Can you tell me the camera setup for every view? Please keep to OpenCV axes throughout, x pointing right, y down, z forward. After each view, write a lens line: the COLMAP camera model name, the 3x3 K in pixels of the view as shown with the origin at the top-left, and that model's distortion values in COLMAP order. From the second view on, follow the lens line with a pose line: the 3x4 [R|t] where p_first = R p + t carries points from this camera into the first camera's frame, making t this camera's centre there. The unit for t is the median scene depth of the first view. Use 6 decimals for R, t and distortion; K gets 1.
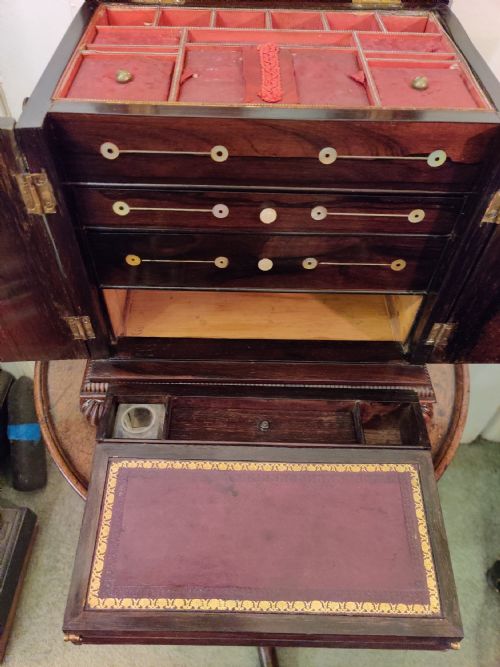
lens RADIAL K [[509.0, 0, 242.1], [0, 509.0, 345.0], [0, 0, 1]] dist [0.025813, -0.043203]
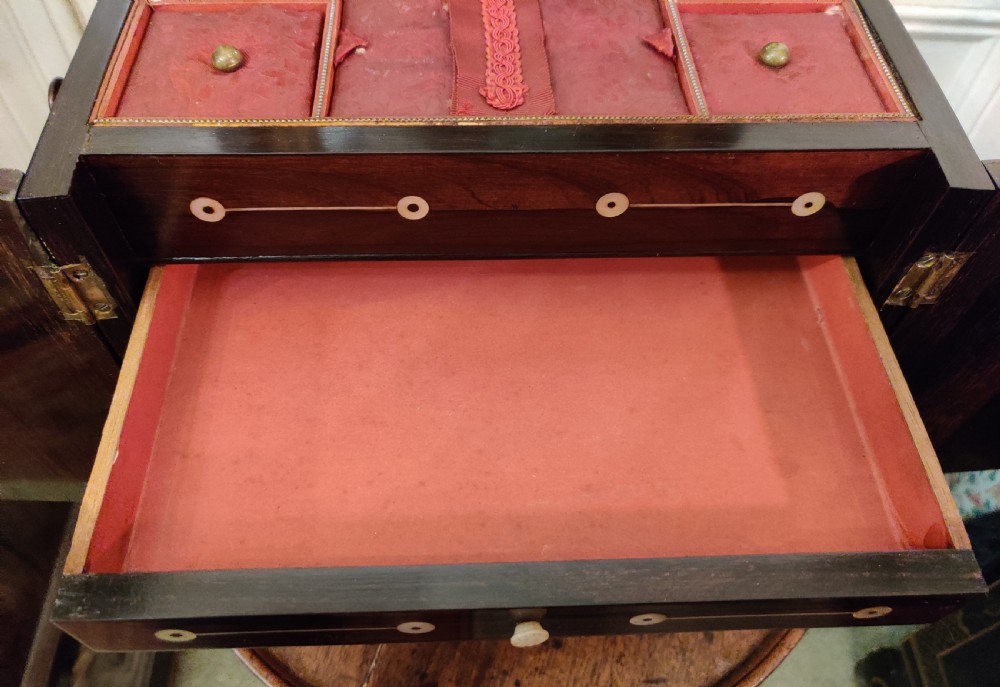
lens RADIAL K [[760.2, 0, 497.1], [0, 760.2, 356.6], [0, 0, 1]] dist [0.001047, -0.004949]
pose [[0.998775, -0.038868, 0.030615, 0.013035], [0.036363, 0.996250, 0.078511, -0.257764], [-0.033552, -0.077301, 0.996443, 0.168756]]
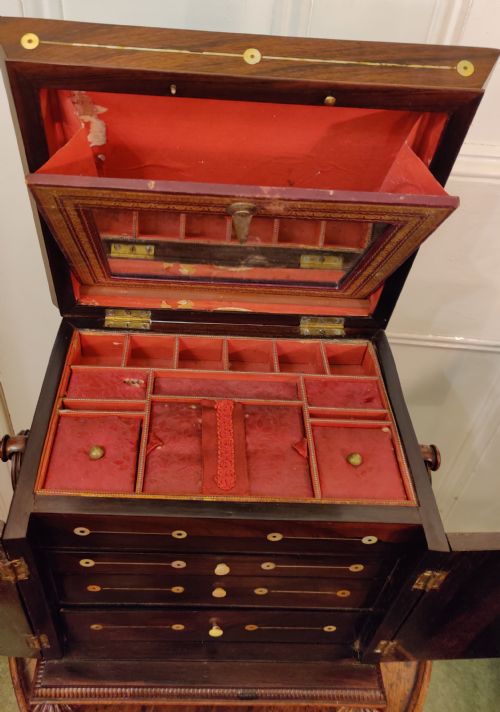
lens RADIAL K [[593.1, 0, 219.7], [0, 593.1, 312.6], [0, 0, 1]] dist [0.028662, -0.035597]
pose [[0.999040, 0.021472, 0.038191, -0.014702], [-0.015158, 0.987239, -0.158523, -0.604793], [-0.041108, 0.157792, 0.986616, -0.353270]]
